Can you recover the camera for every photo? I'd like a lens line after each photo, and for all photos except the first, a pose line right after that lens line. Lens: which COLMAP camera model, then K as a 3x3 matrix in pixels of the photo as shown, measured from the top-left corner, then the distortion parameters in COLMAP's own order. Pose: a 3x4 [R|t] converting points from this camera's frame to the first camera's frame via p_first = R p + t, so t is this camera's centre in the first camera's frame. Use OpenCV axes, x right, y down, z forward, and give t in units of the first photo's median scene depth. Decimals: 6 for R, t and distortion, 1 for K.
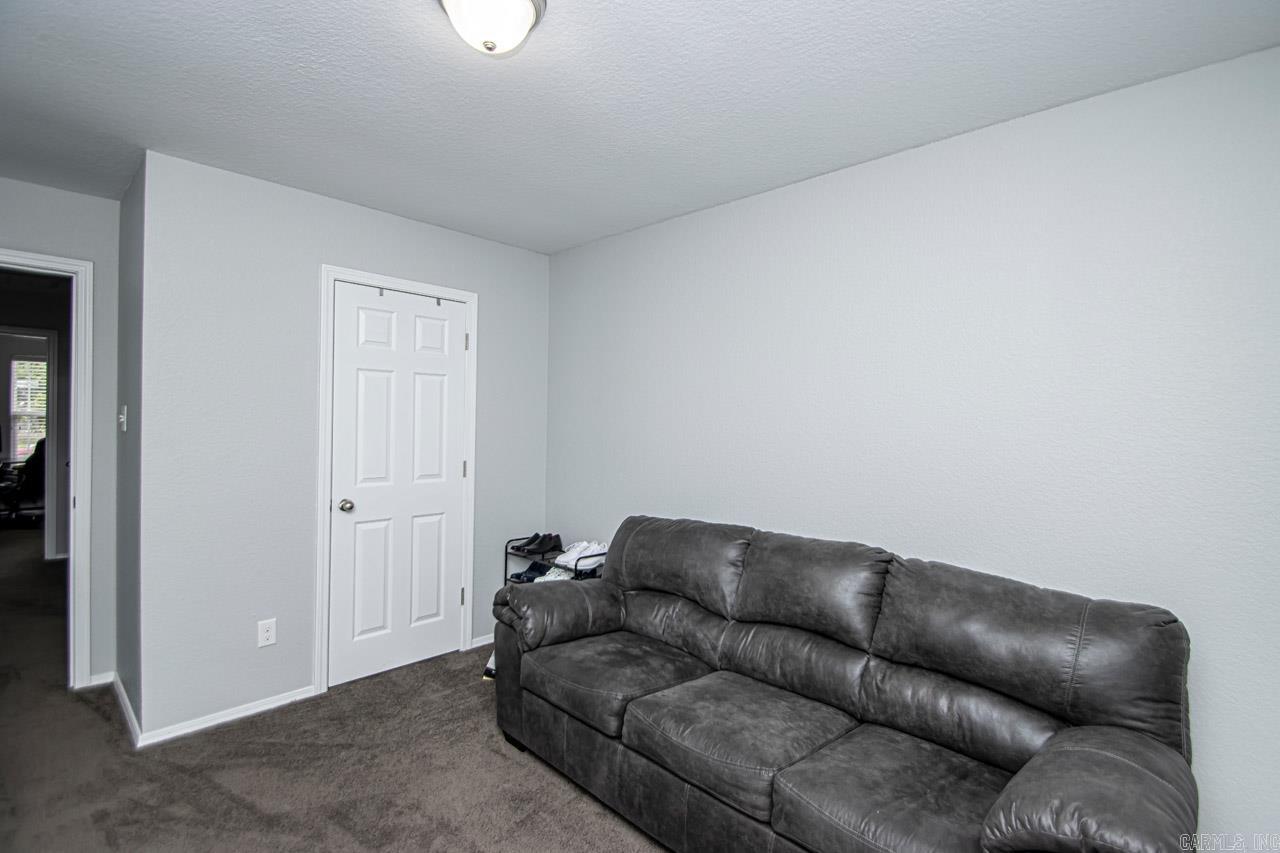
lens RADIAL K [[598.4, 0, 640.0], [0, 598.4, 426.5], [0, 0, 1]] dist [0.031748, -0.019972]
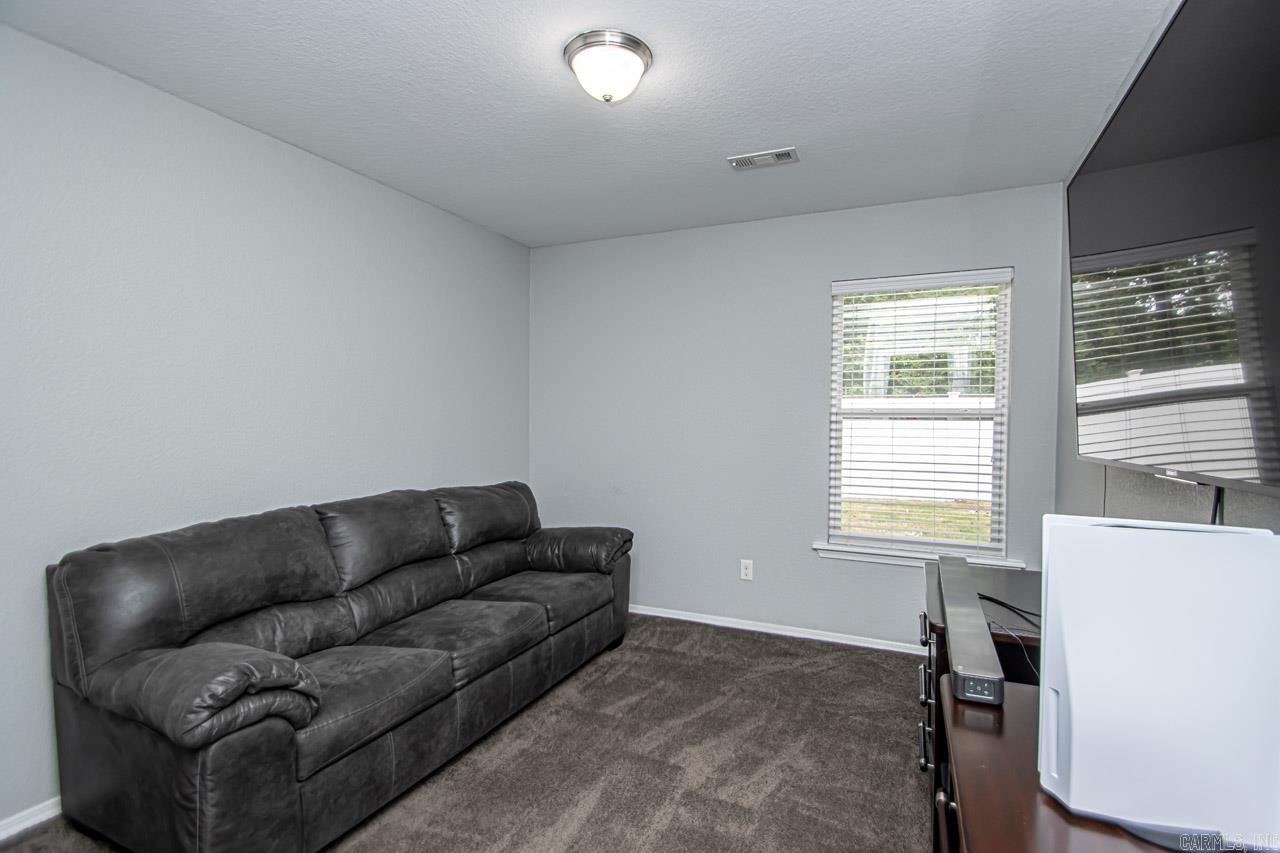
lens RADIAL K [[598.4, 0, 640.0], [0, 598.4, 426.5], [0, 0, 1]] dist [0.031748, -0.019972]
pose [[-0.332921, -0.030735, 0.942454, -1.029528], [-0.000982, 0.999479, 0.032248, 0.010923], [-0.942954, 0.009811, -0.332778, 0.930966]]
